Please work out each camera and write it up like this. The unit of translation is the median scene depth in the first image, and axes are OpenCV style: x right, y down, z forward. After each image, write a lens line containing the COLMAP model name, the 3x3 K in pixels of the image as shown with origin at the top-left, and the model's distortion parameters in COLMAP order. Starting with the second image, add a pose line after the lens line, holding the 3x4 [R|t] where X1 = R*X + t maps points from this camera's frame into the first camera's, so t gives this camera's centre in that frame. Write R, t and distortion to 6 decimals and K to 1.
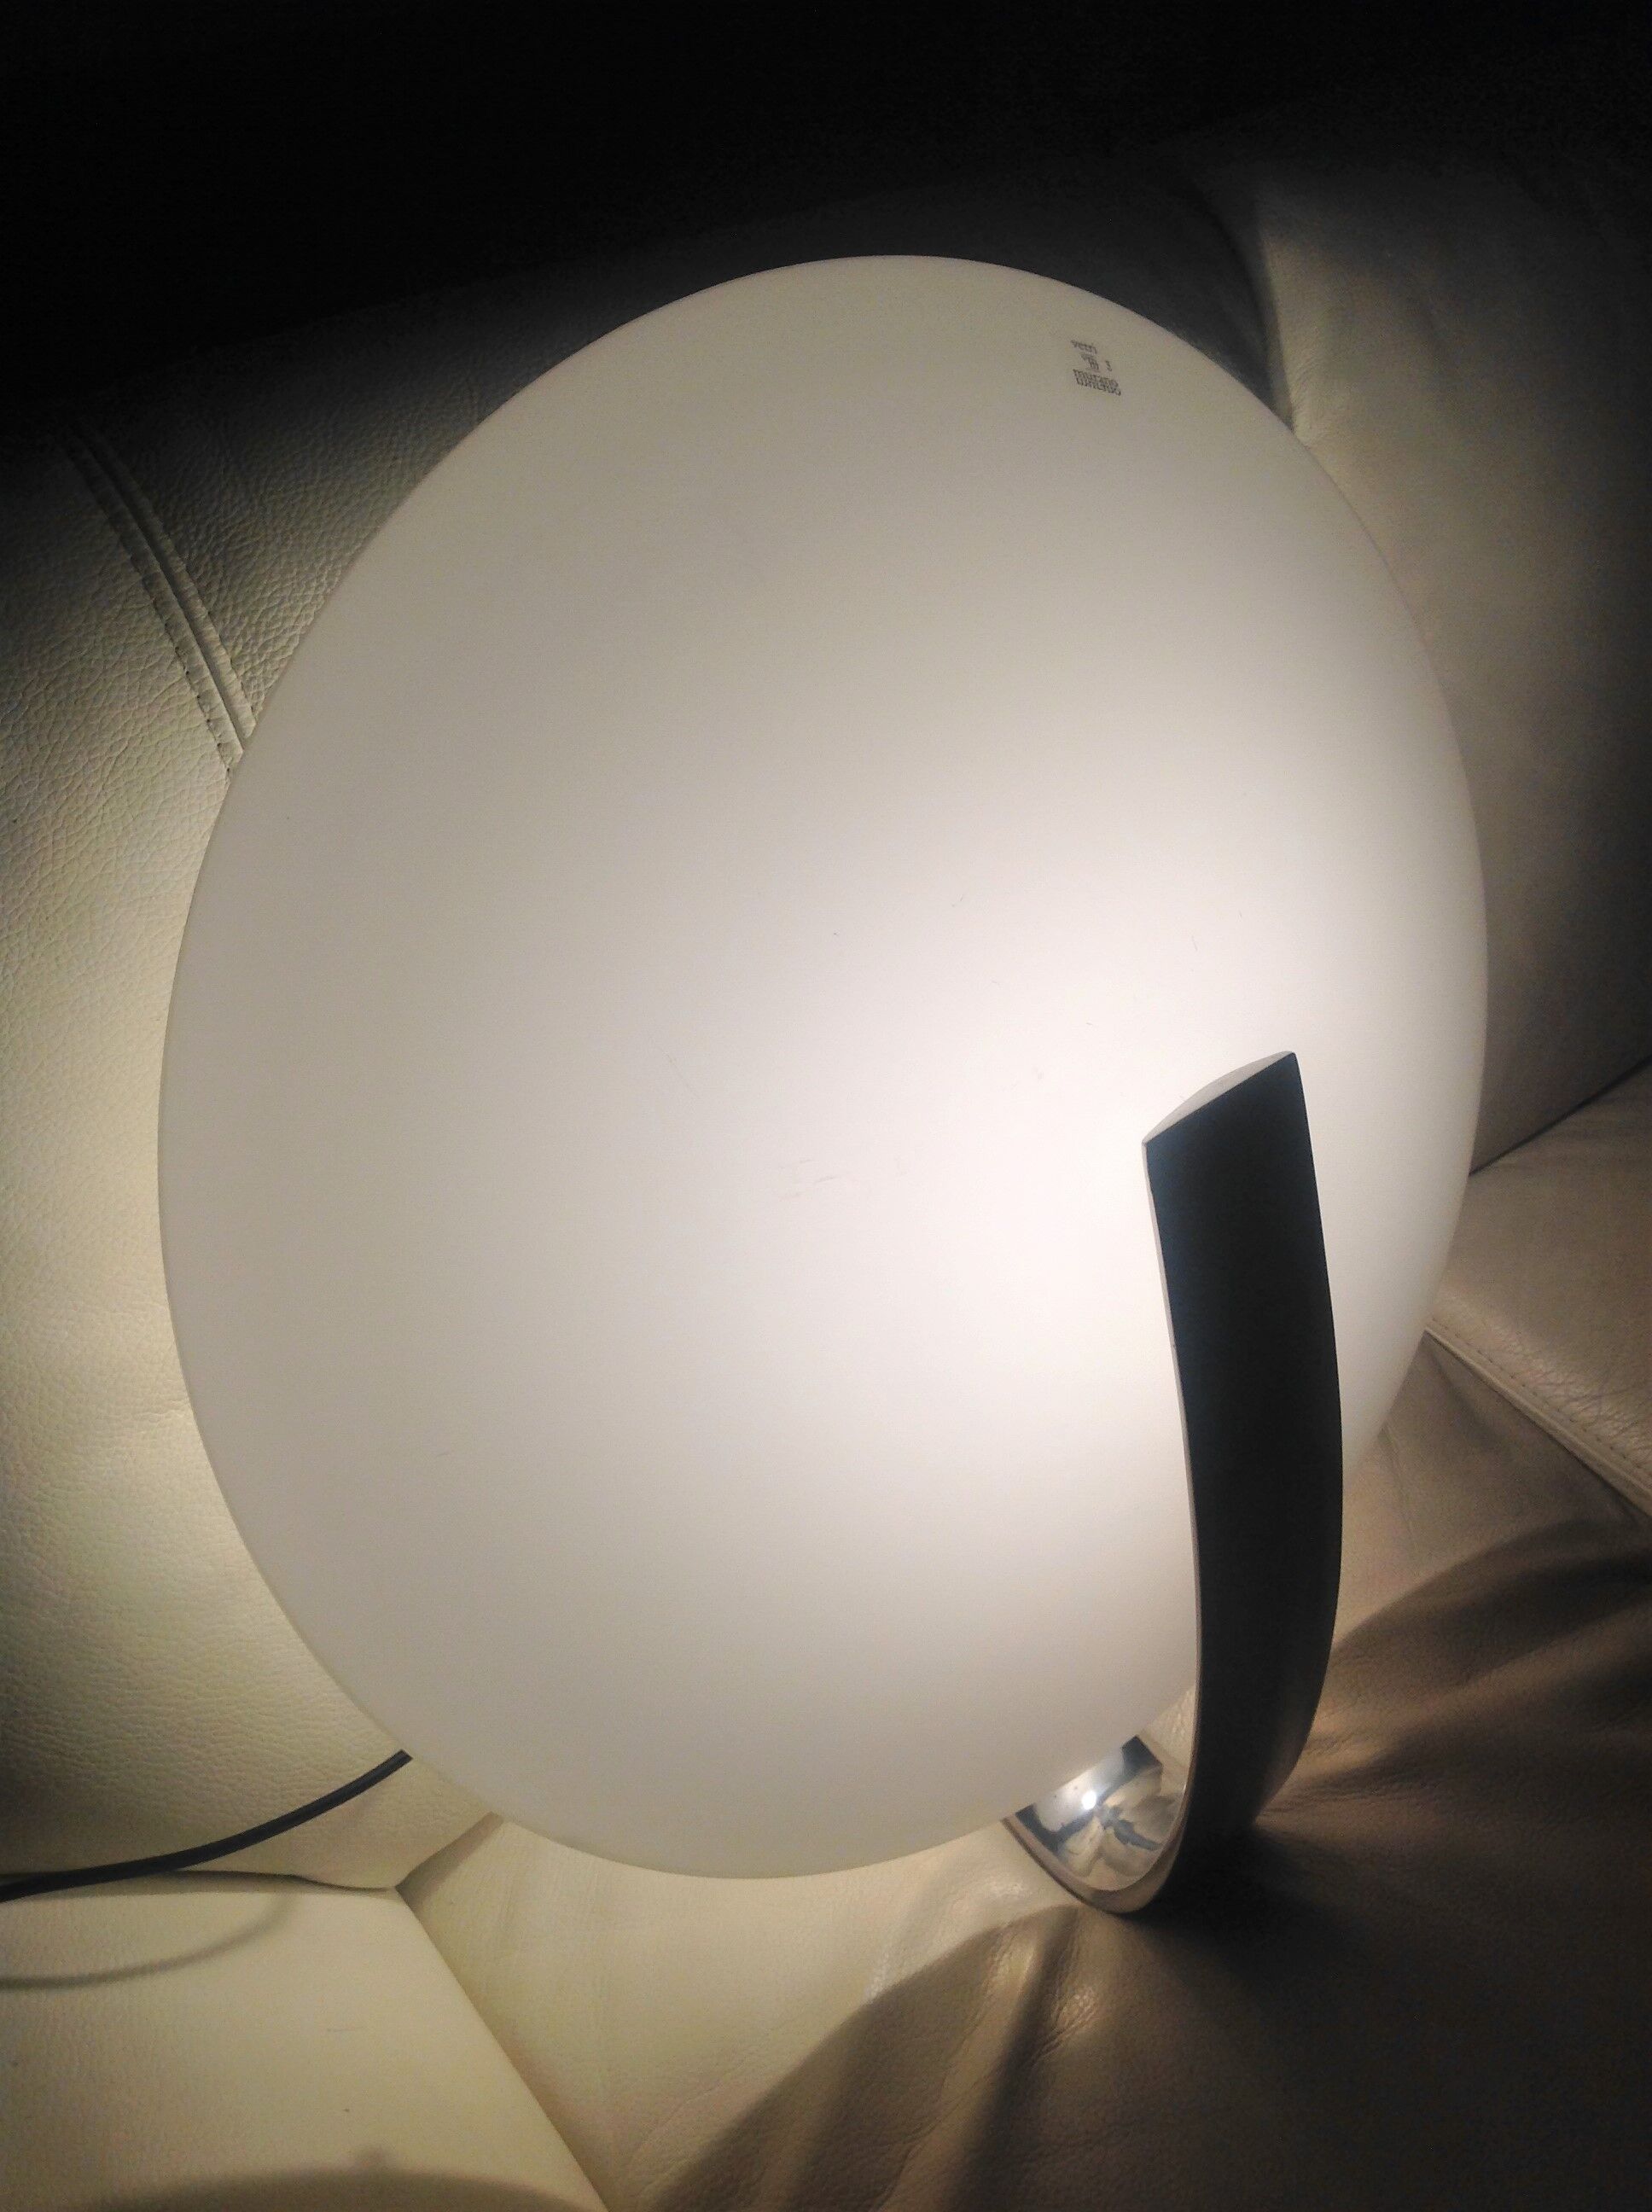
lens RADIAL K [[2131.4, 0, 824.9], [0, 2131.4, 1138.6], [0, 0, 1]] dist [0.119040, -0.353680]
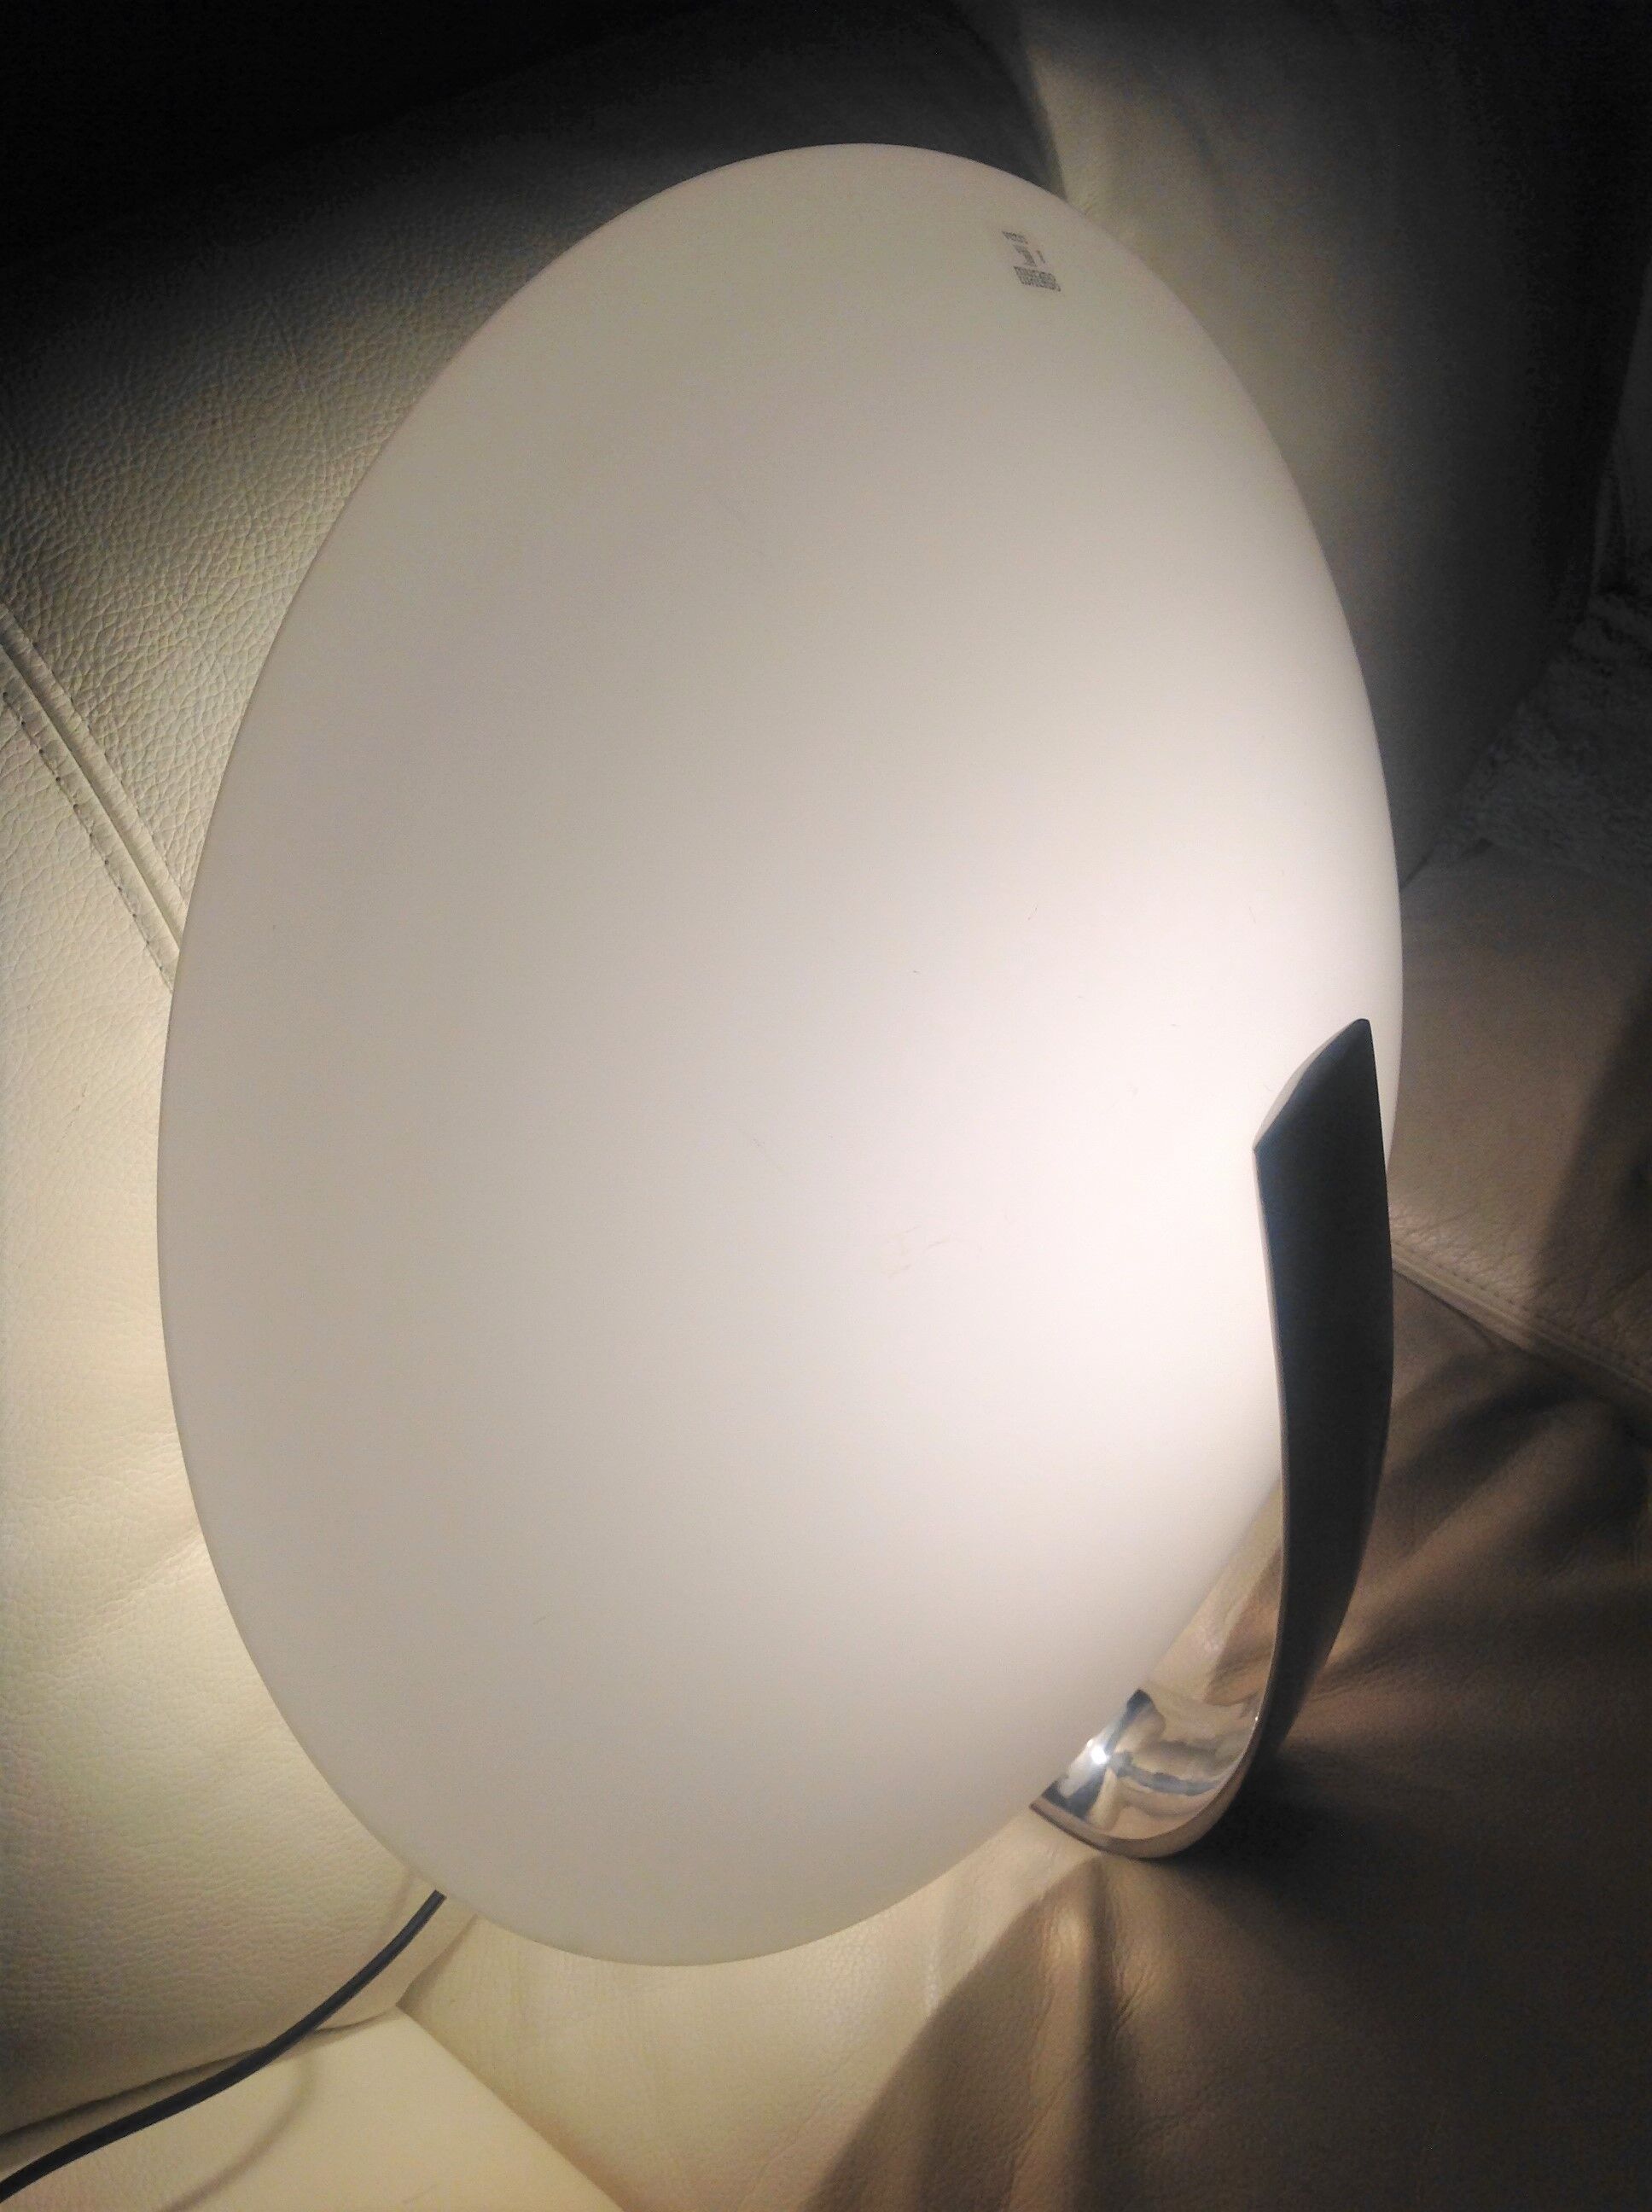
lens RADIAL K [[2131.4, 0, 824.9], [0, 2131.4, 1138.6], [0, 0, 1]] dist [0.119040, -0.353680]
pose [[0.965956, -0.149476, 0.211153, -0.195848], [0.126607, 0.984905, 0.118034, -0.118001], [-0.225608, -0.087282, 0.970300, 0.129672]]
